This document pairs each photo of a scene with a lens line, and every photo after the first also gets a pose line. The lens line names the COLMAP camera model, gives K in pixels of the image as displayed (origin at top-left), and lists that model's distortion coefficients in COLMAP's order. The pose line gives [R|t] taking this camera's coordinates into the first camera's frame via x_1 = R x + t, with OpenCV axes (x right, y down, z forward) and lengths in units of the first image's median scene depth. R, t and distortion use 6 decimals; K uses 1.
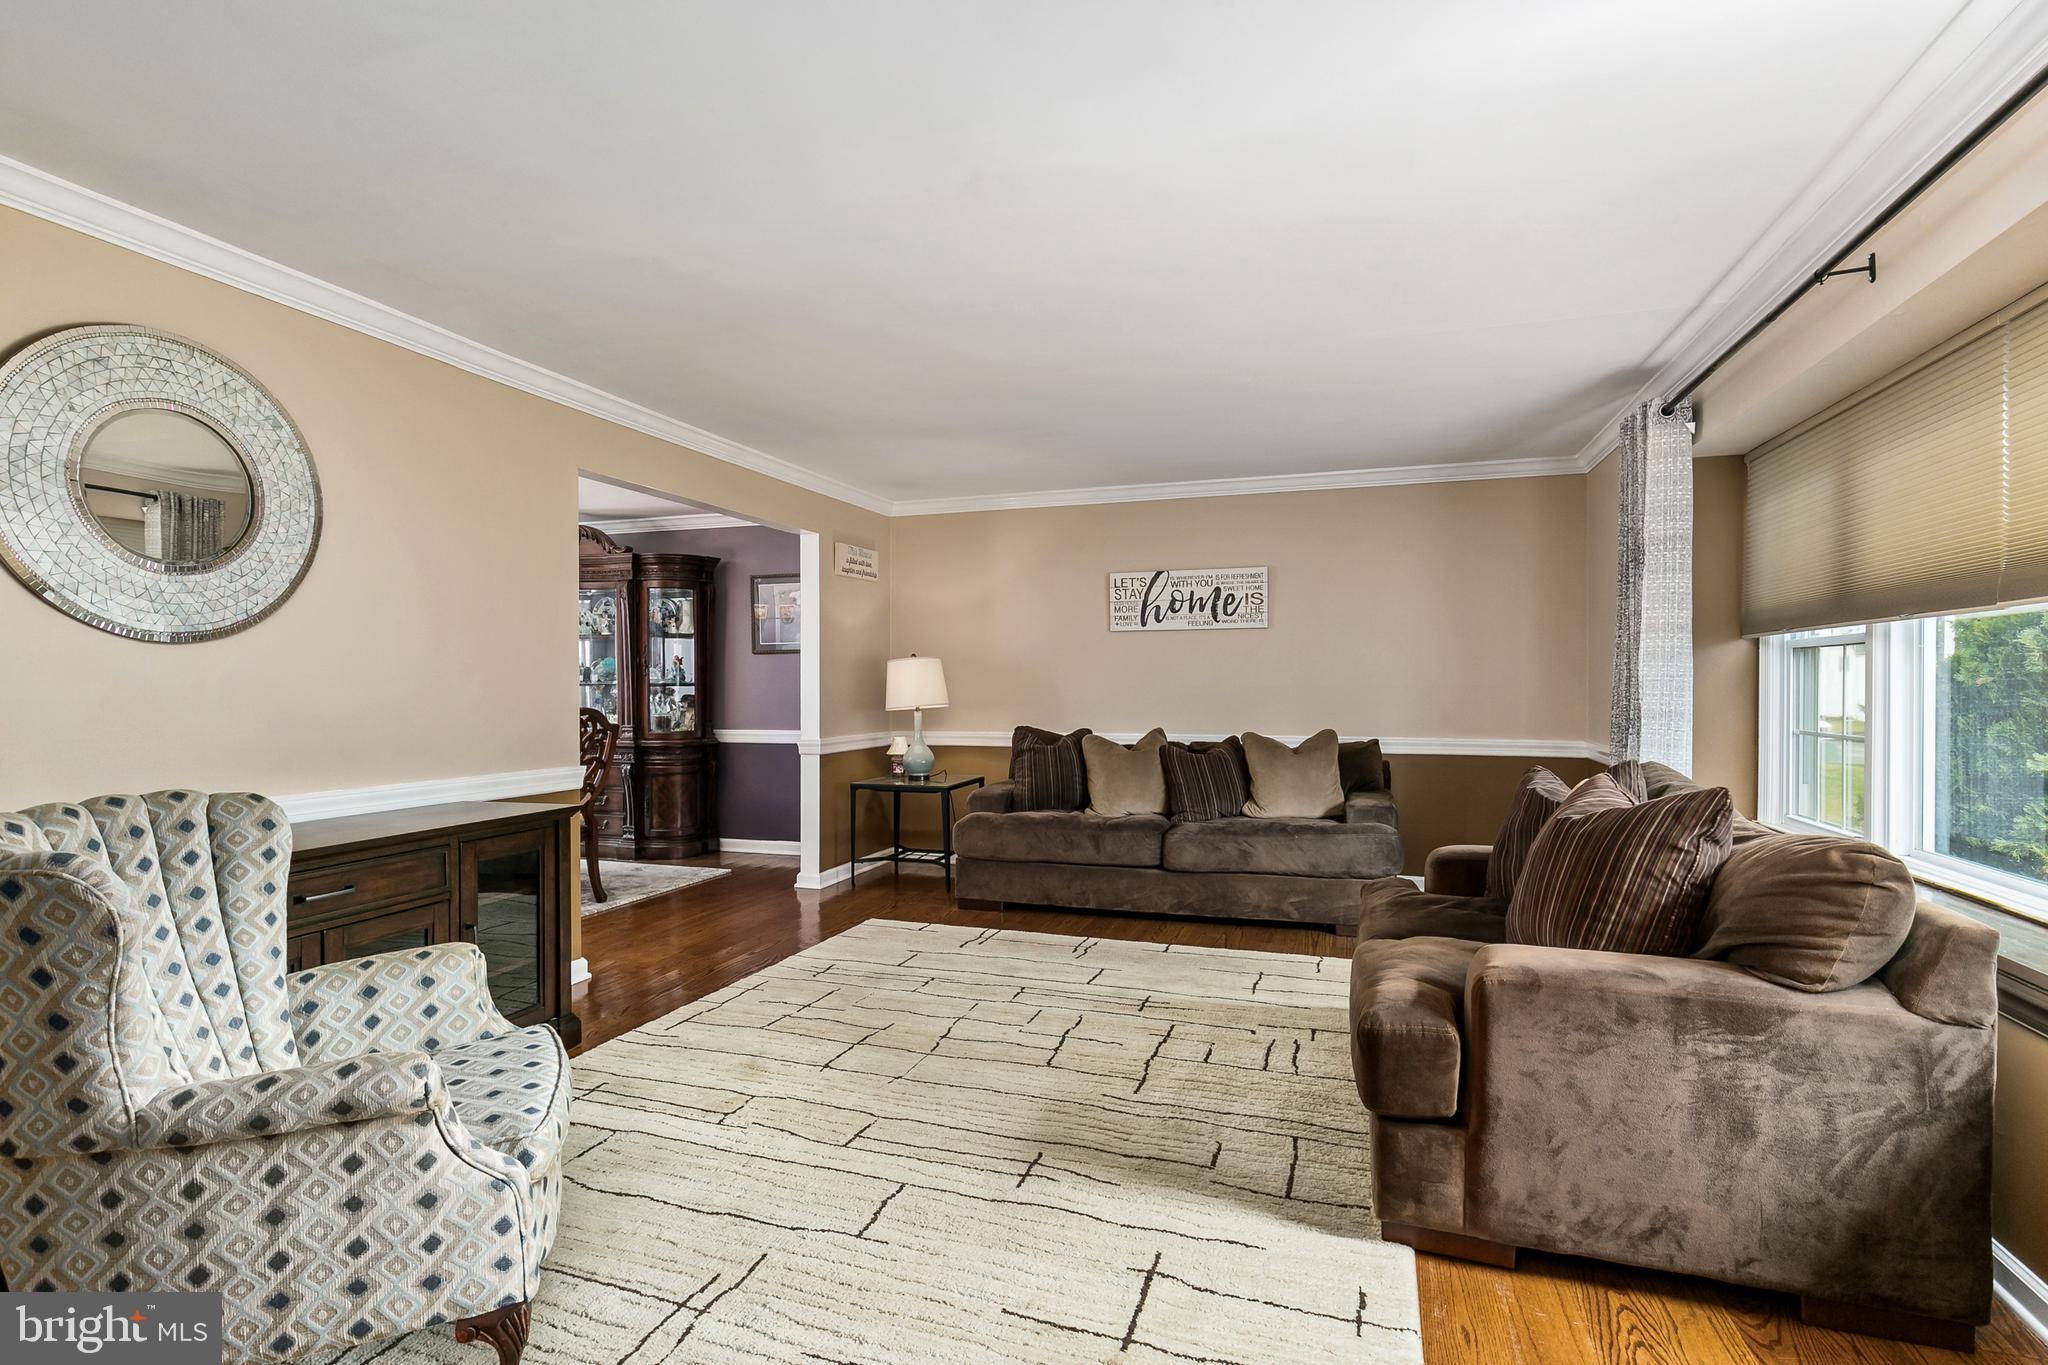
lens RADIAL K [[981.8, 0, 1024.0], [0, 981.8, 682.5], [0, 0, 1]] dist [-0.001693, -0.000560]
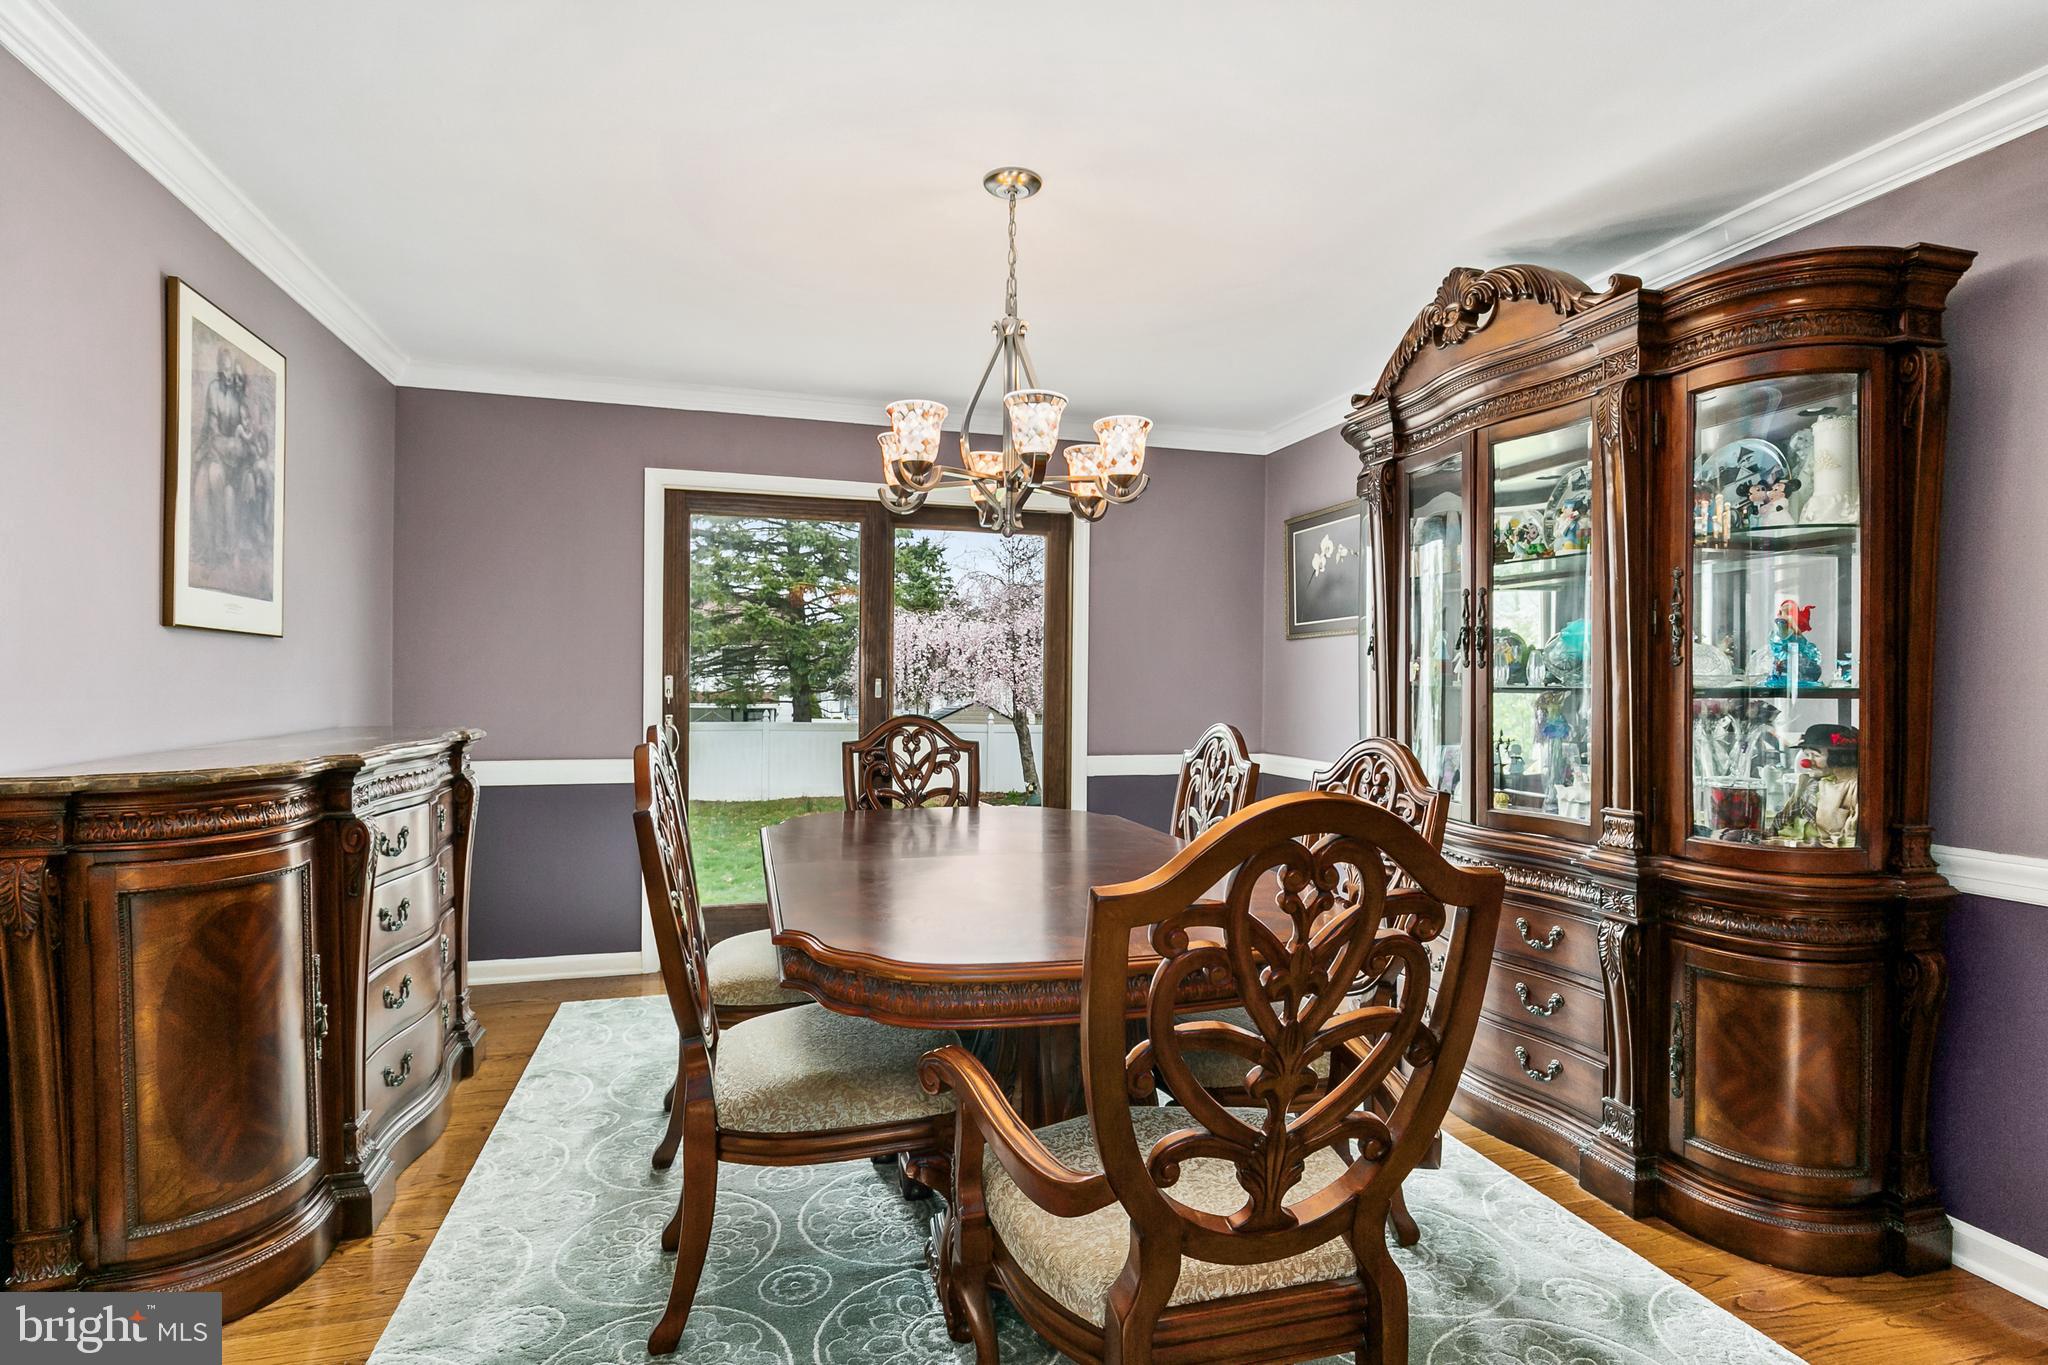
lens RADIAL K [[1039.2, 0, 1024.0], [0, 1039.2, 682.5], [0, 0, 1]] dist [-0.001113, -0.000978]
pose [[0.578498, 0.007702, -0.815647, -0.223865], [-0.014089, 0.999901, -0.000551, 0.002385], [0.815562, 0.011810, 0.578549, 0.606505]]
